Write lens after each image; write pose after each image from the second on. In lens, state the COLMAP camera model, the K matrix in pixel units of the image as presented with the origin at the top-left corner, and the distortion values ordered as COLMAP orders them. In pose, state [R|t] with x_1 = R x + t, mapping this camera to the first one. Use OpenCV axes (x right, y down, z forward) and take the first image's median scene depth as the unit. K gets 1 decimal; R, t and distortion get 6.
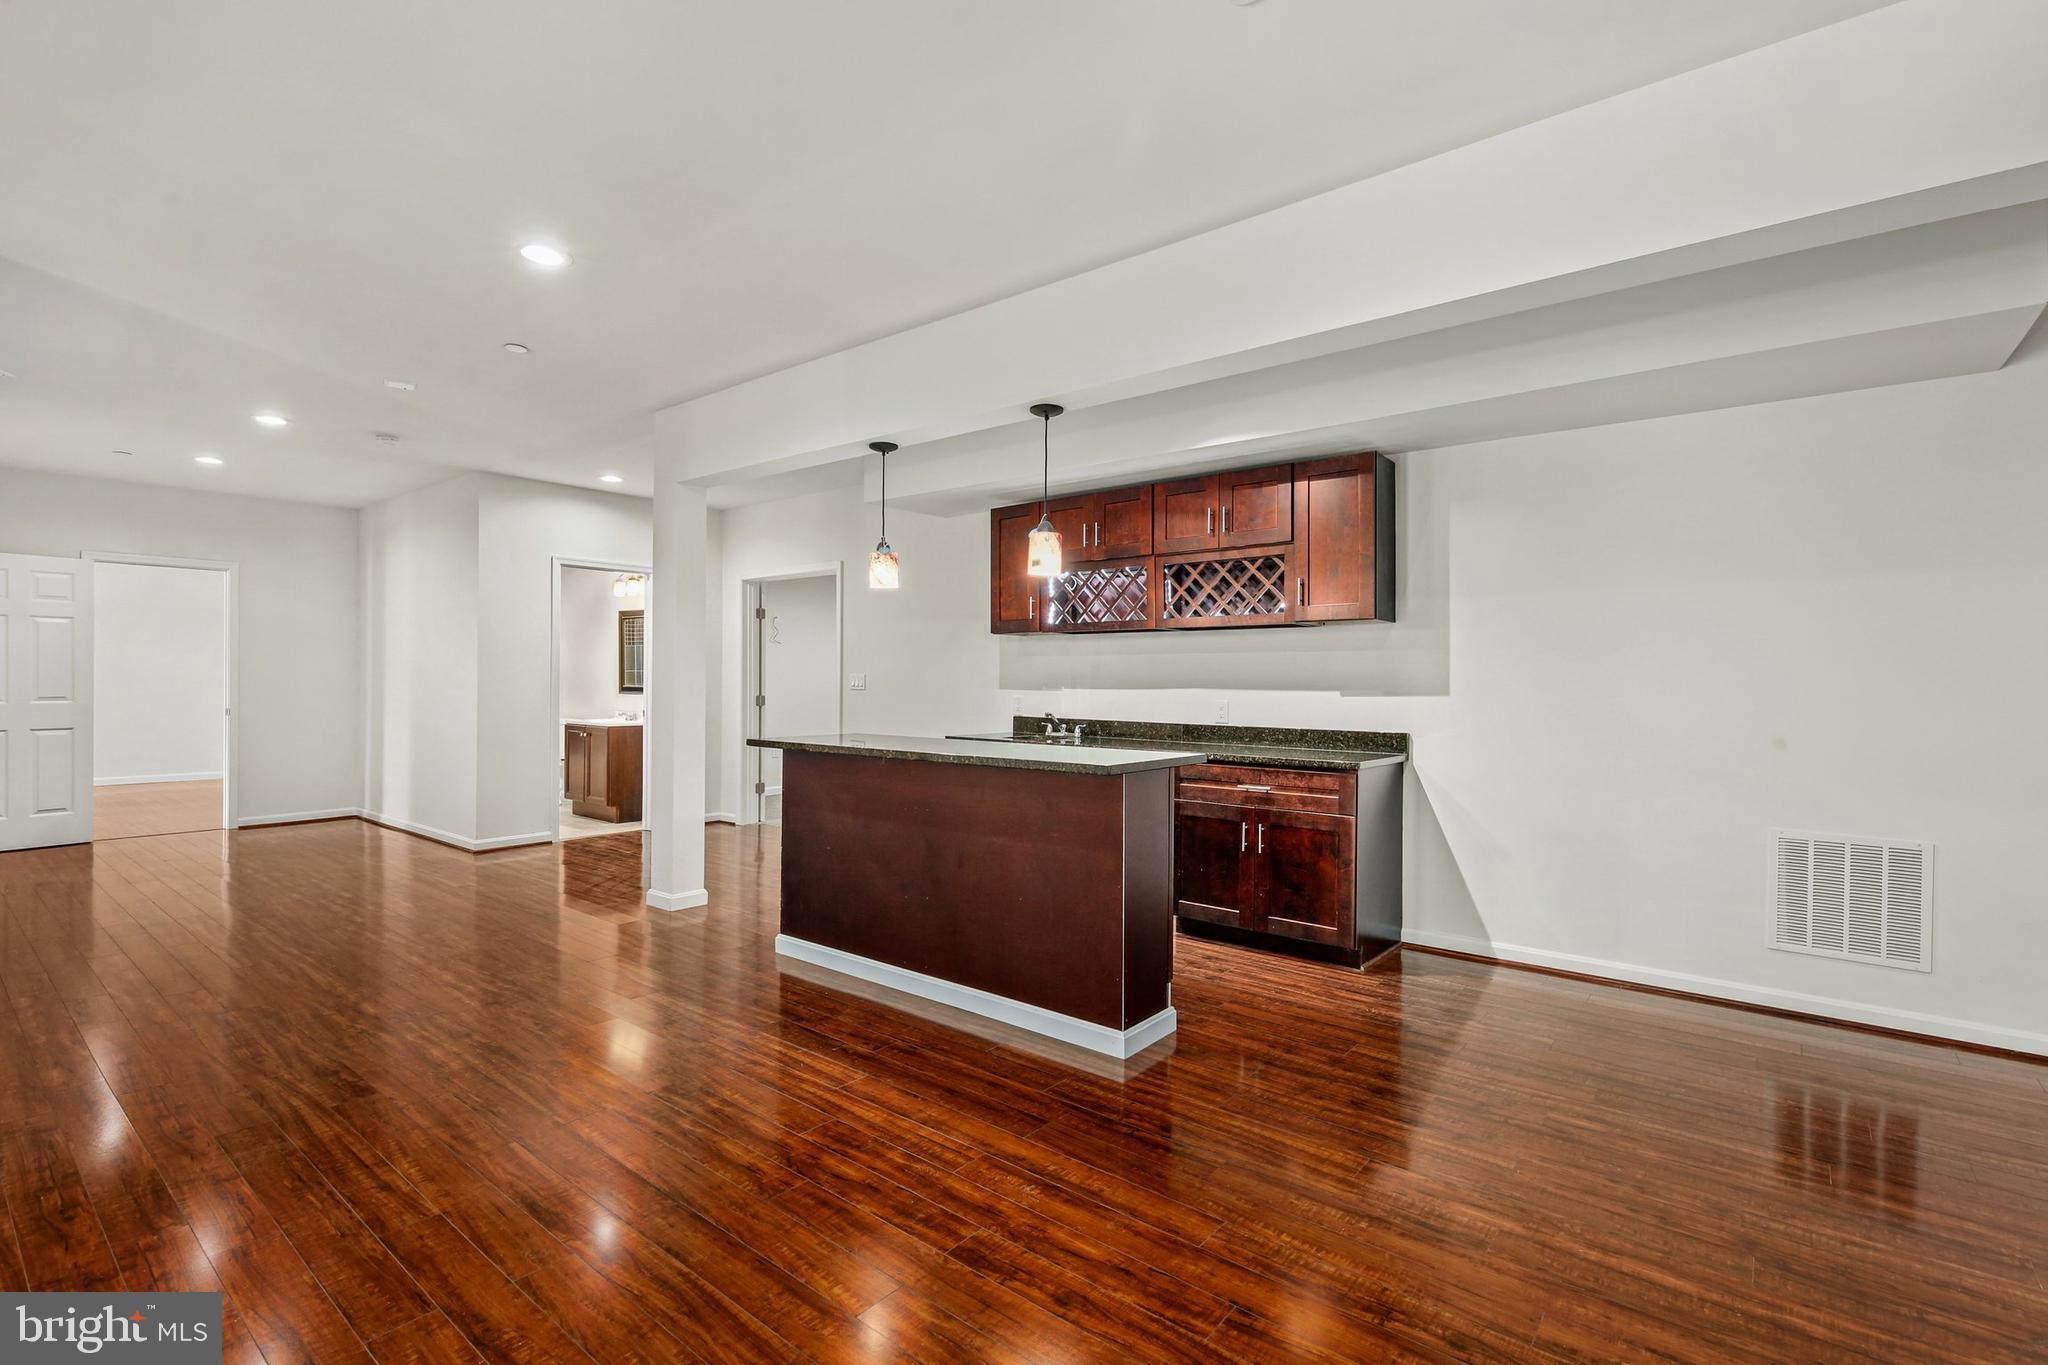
lens RADIAL K [[939.4, 0, 1019.8], [0, 939.4, 677.5], [0, 0, 1]] dist [0.009916, -0.009495]
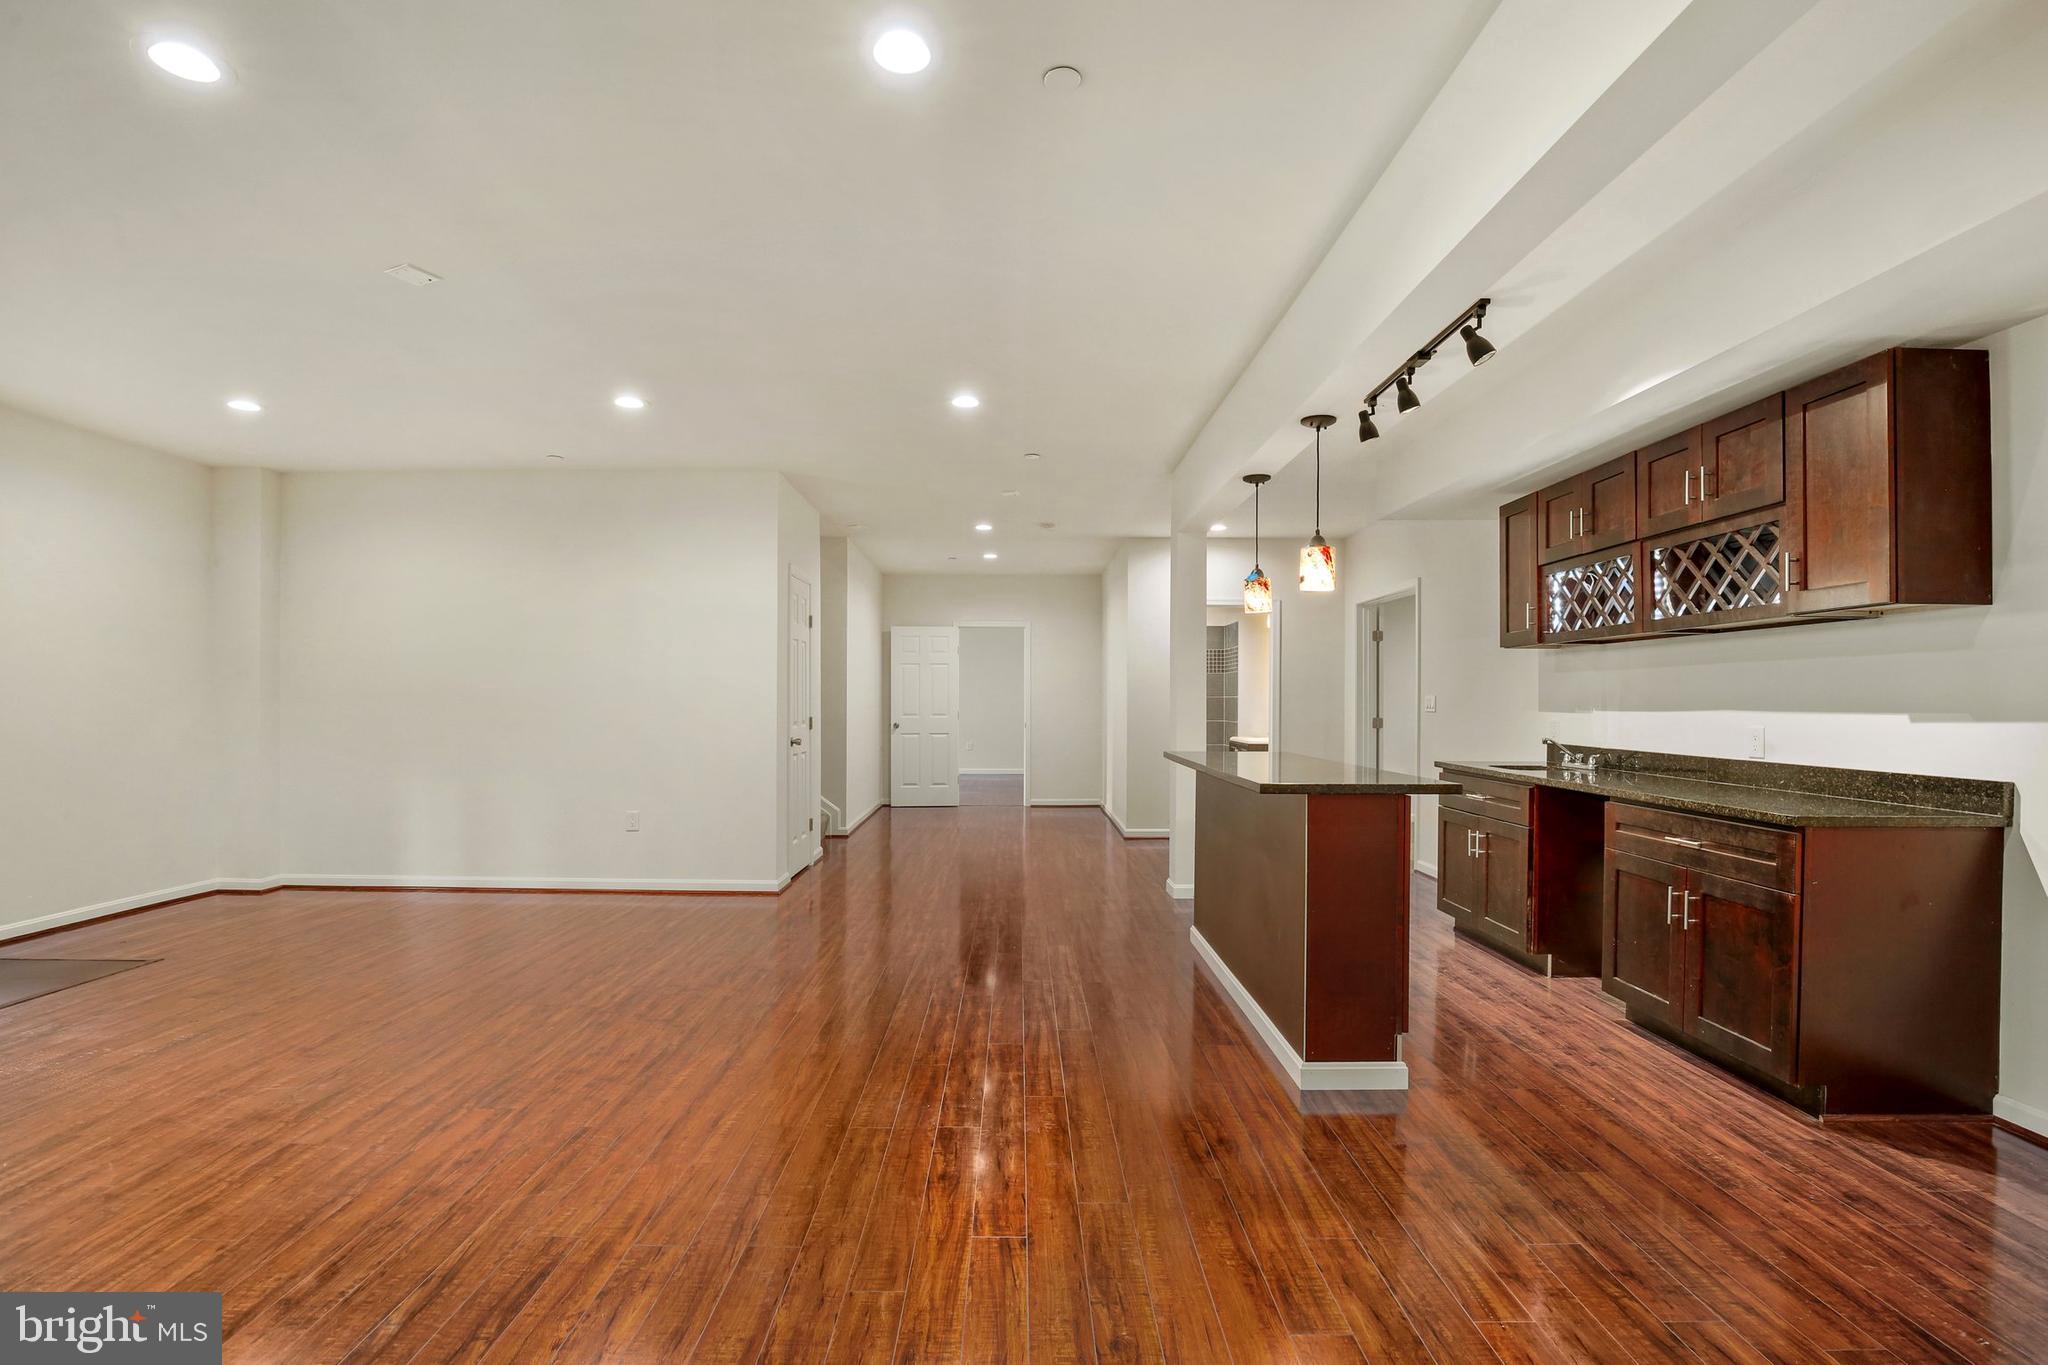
lens RADIAL K [[950.3, 0, 1007.7], [0, 950.3, 702.0], [0, 0, 1]] dist [-0.036453, 0.006897]
pose [[0.626630, -0.002925, -0.779311, 0.494805], [0.002096, 0.999996, -0.002068, 0.006788], [0.779314, -0.000337, 0.626634, 0.116655]]
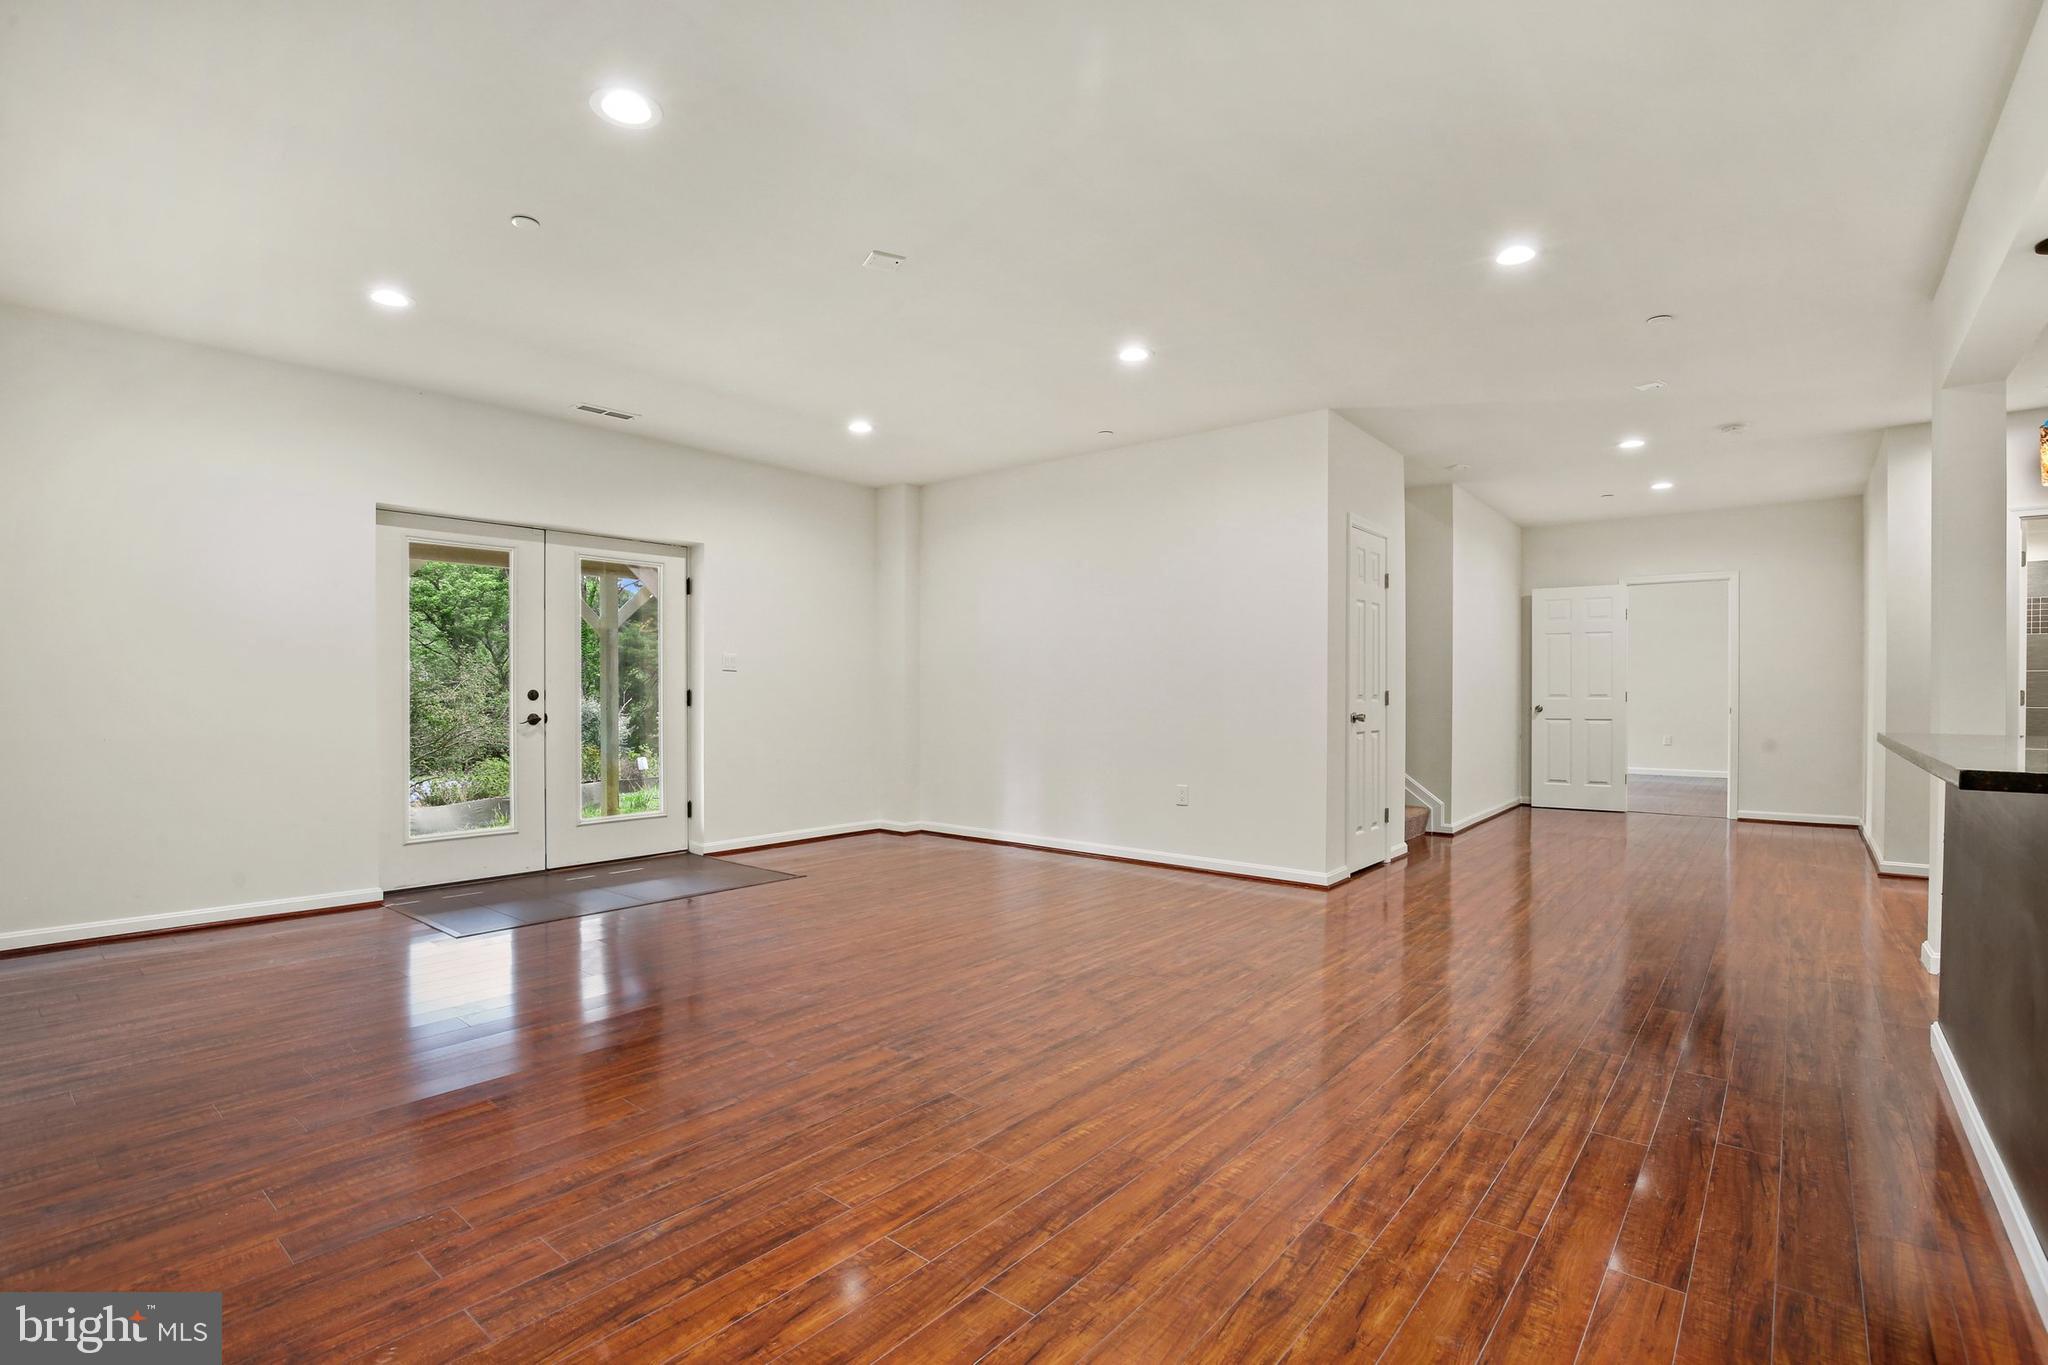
lens RADIAL K [[950.3, 0, 1007.7], [0, 950.3, 702.0], [0, 0, 1]] dist [-0.036453, 0.006897]
pose [[-0.016644, 0.006218, -0.999842, 0.425408], [-0.000773, 0.999980, 0.006232, 0.037106], [0.999861, 0.000877, -0.016639, 0.339404]]
